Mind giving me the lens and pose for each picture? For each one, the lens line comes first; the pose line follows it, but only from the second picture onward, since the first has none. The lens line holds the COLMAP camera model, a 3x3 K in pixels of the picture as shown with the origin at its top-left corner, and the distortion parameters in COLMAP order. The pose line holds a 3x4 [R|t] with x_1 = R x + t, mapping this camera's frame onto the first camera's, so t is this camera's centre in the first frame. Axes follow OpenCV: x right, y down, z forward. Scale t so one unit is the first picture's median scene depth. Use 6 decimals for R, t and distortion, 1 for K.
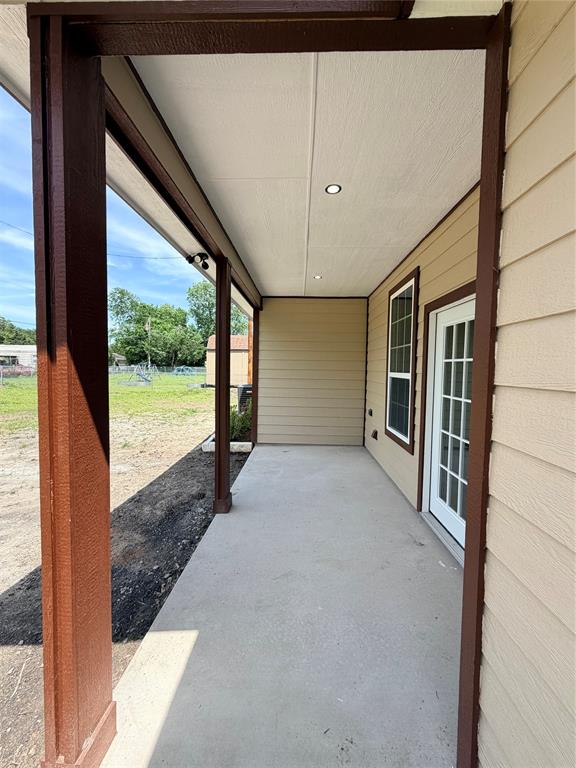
lens RADIAL K [[311.0, 0, 289.9], [0, 311.0, 378.8], [0, 0, 1]] dist [0.003400, -0.001381]
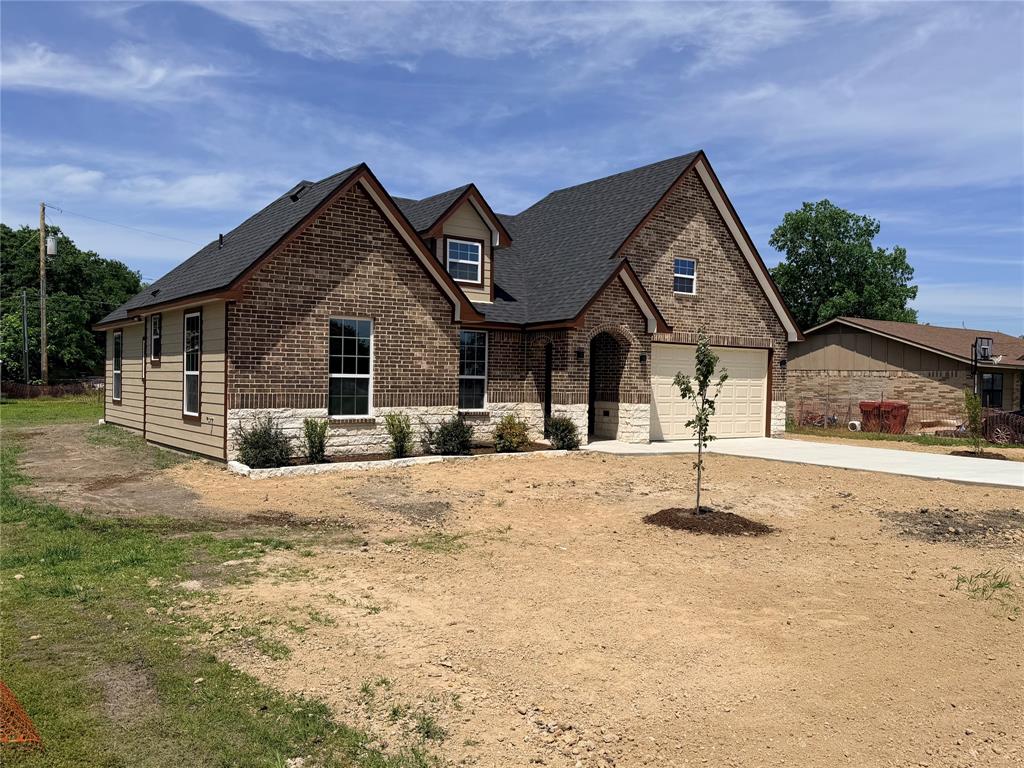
lens RADIAL K [[847.7, 0, 512.1], [0, 847.7, 385.2], [0, 0, 1]] dist [0.047117, -0.058429]
pose [[0.780828, 0.000105, 0.624747, -0.974507], [0.027603, 0.999018, -0.034667, 0.225964], [-0.624136, 0.044314, 0.780058, -3.051428]]
